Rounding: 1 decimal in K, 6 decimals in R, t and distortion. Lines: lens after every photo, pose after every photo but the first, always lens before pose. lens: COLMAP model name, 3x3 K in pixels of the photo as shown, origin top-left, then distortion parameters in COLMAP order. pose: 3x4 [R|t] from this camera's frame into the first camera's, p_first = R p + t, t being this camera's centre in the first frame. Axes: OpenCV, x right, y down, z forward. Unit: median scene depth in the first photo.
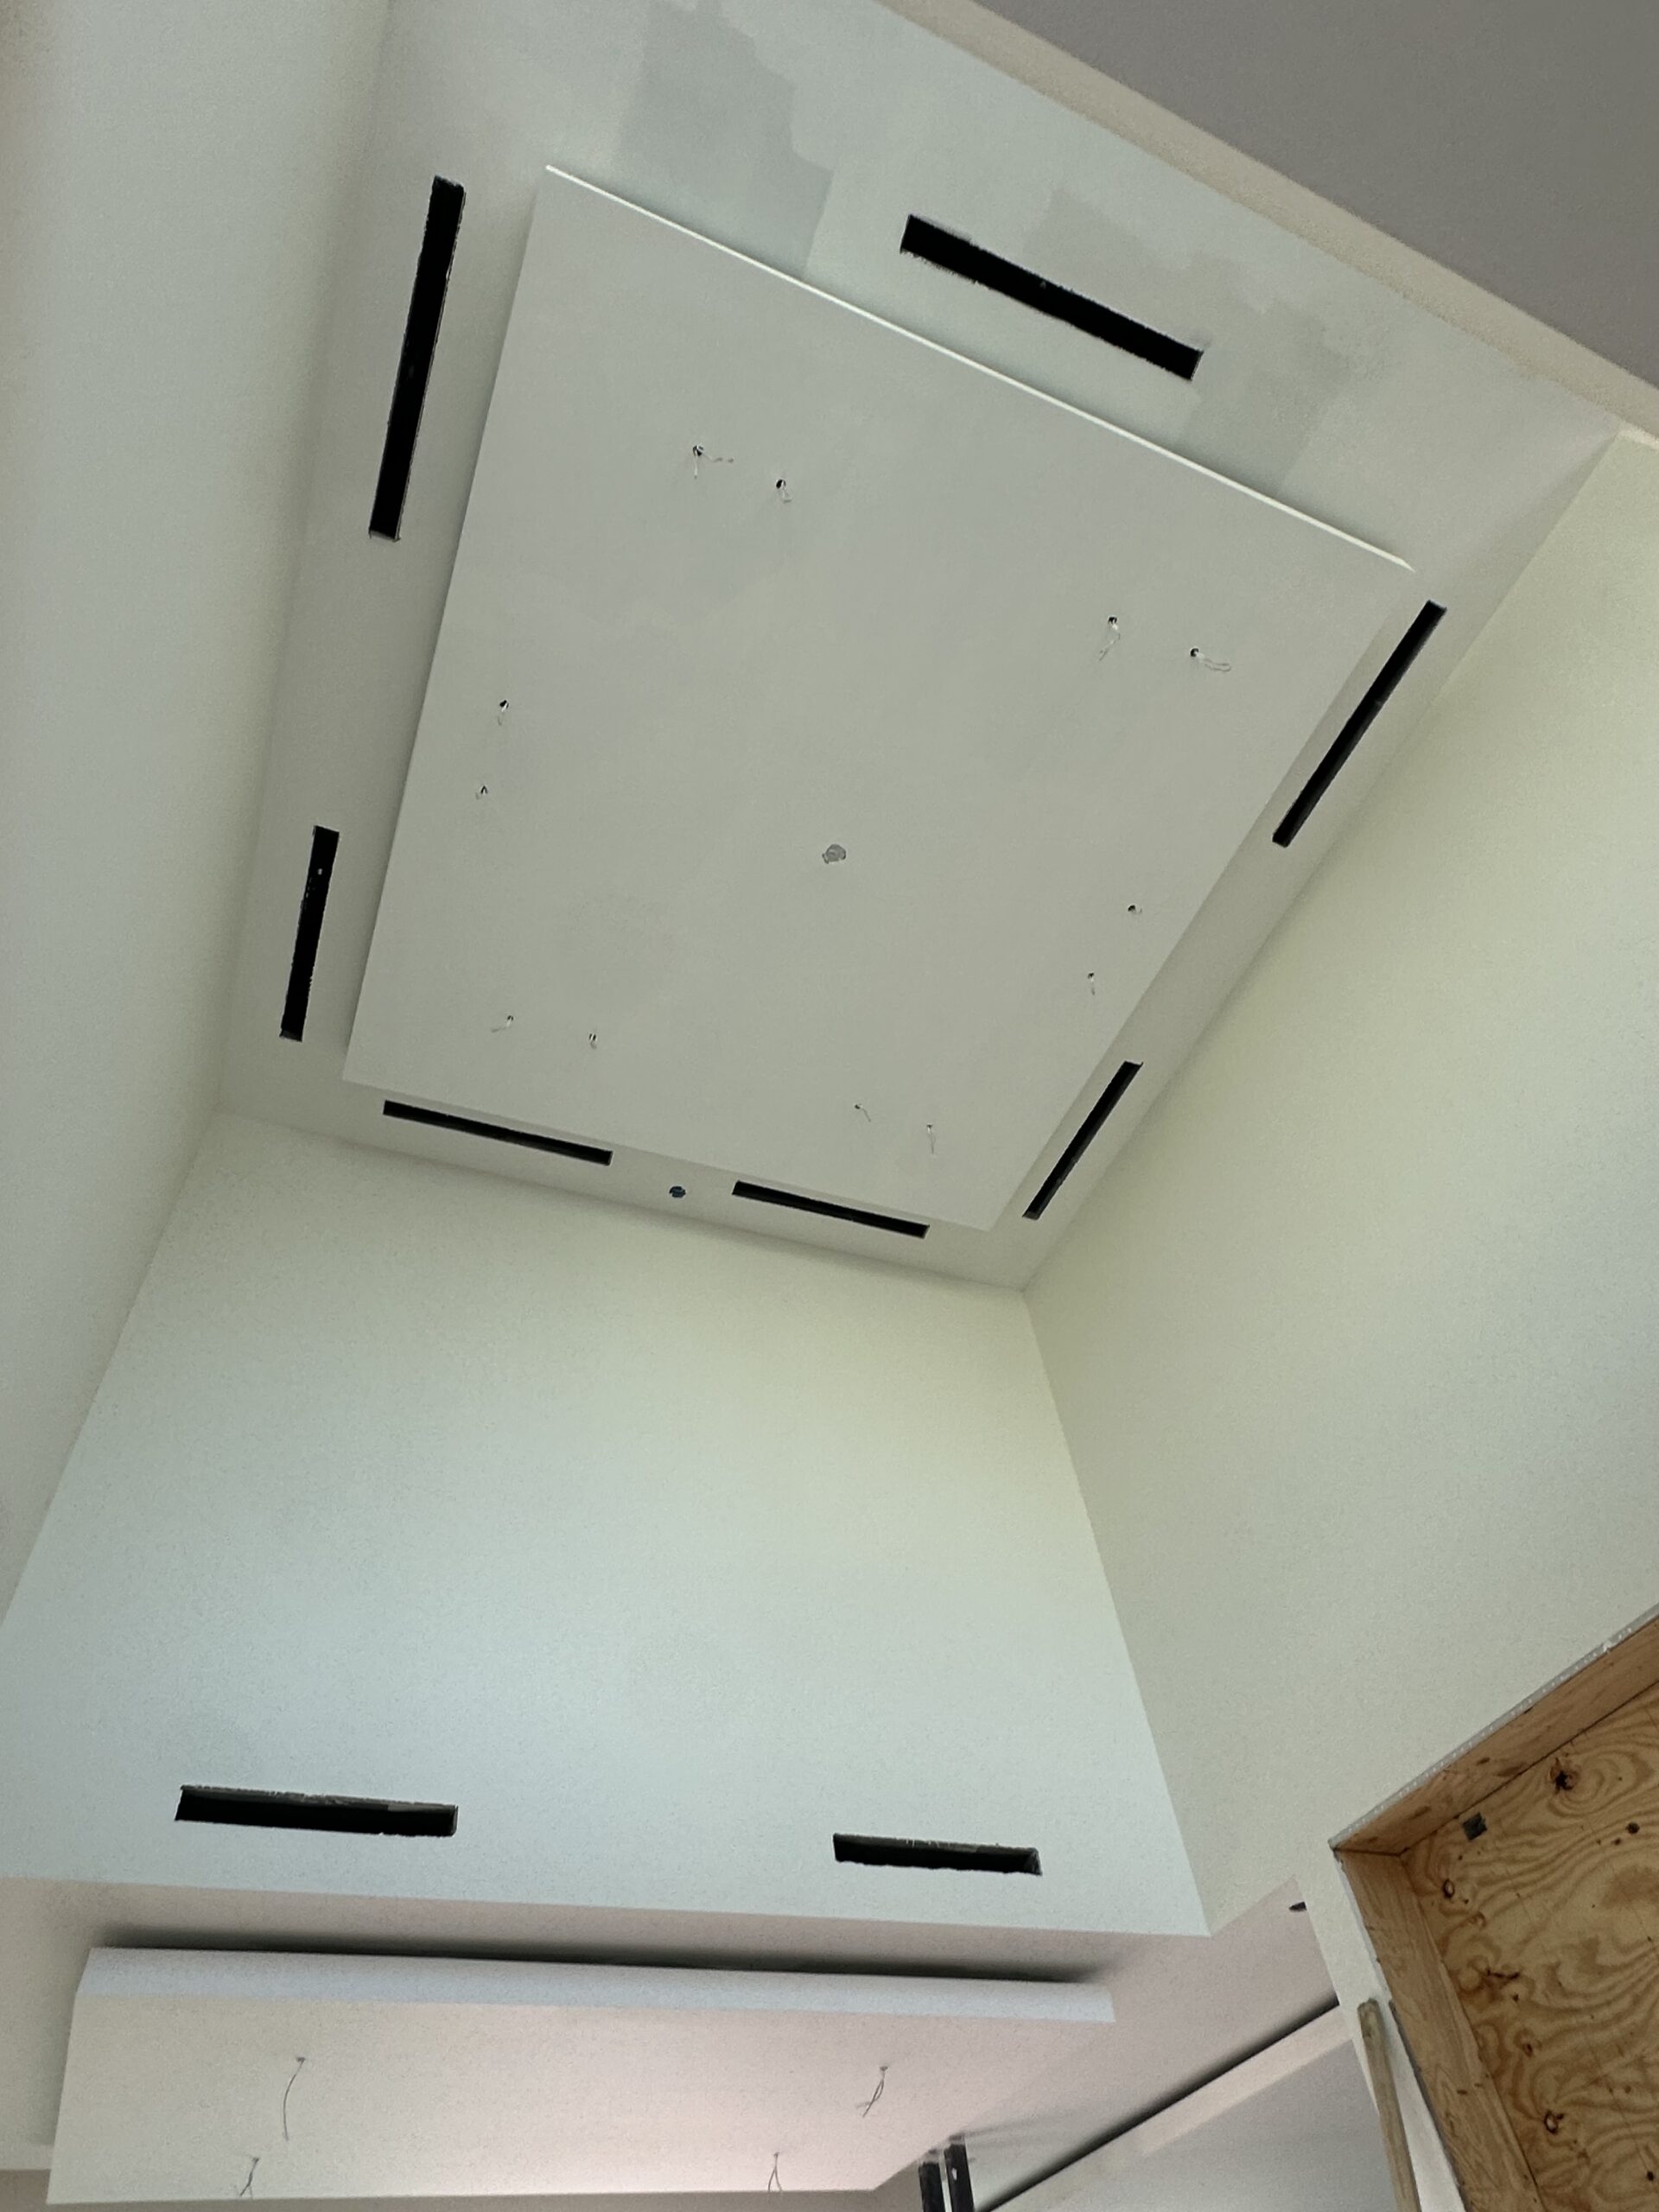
lens RADIAL K [[1299.7, 0, 829.5], [0, 1299.7, 1106.0], [0, 0, 1]] dist [-0.001941, -0.001159]
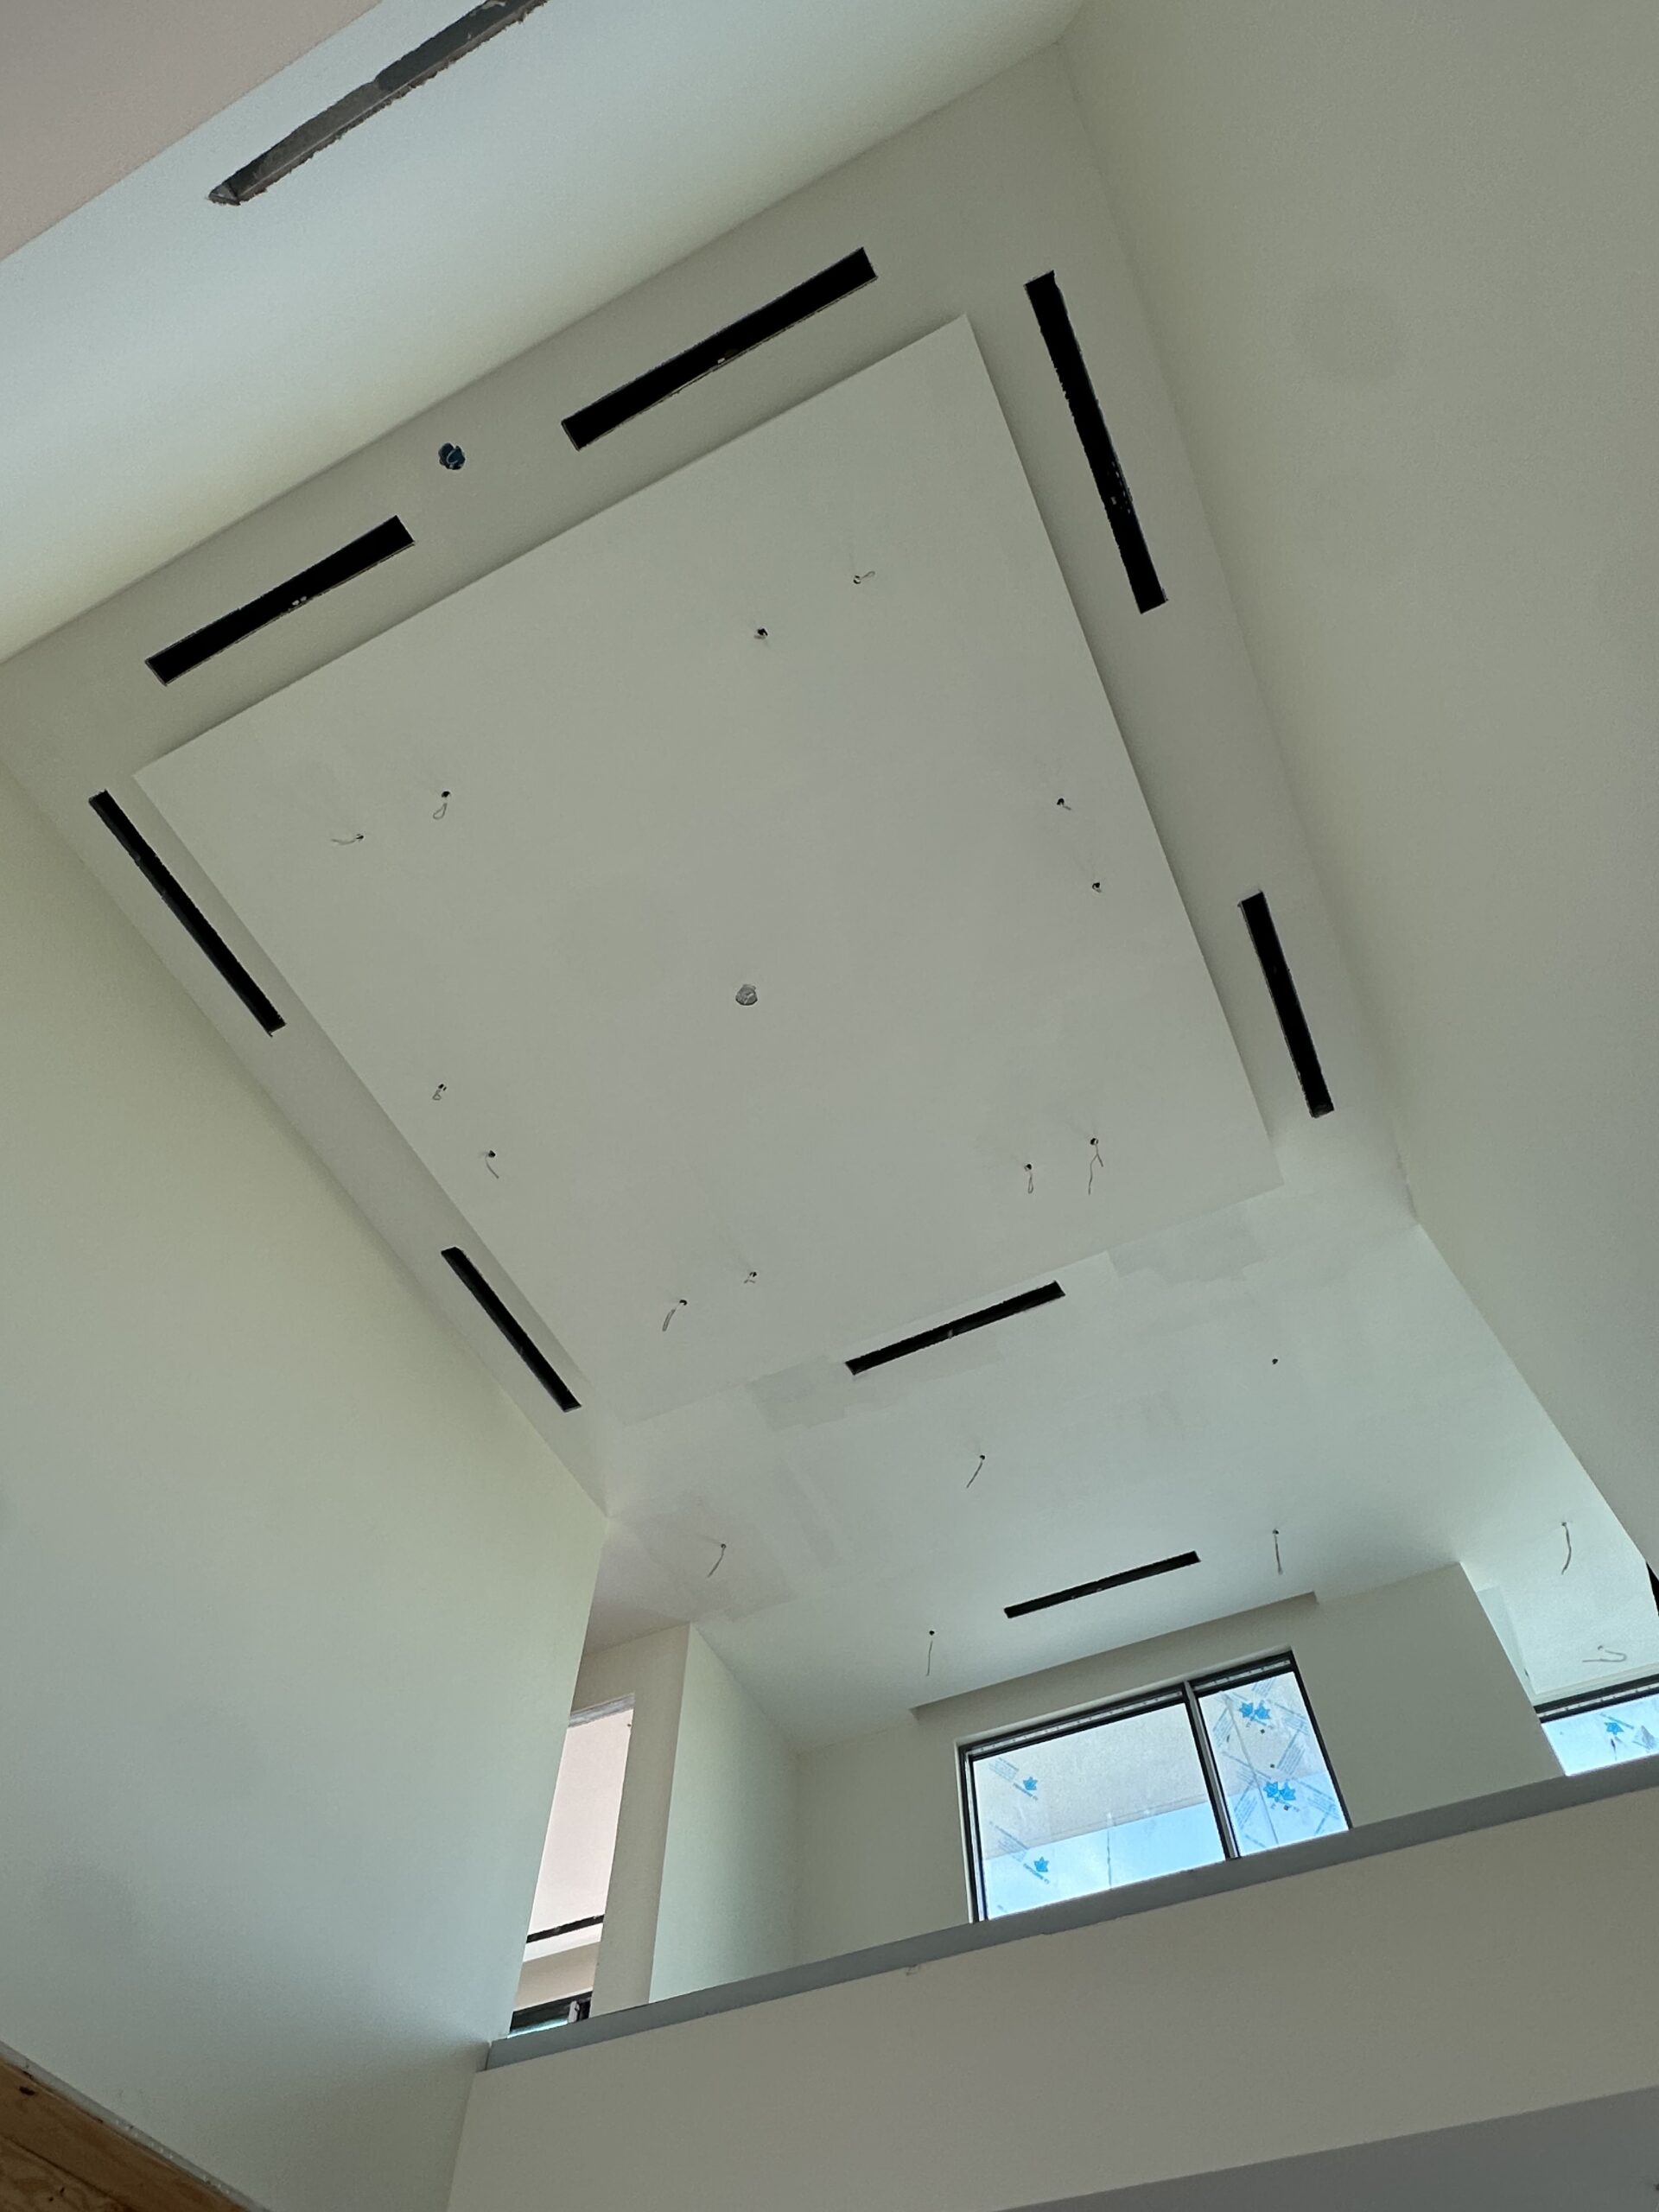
lens RADIAL K [[1299.7, 0, 829.5], [0, 1299.7, 1106.0], [0, 0, 1]] dist [-0.001941, -0.001159]
pose [[-0.667814, 0.682911, 0.296069, -0.243244], [-0.541579, -0.172947, -0.822667, 0.502353], [-0.510604, -0.709733, 0.485347, 0.406053]]
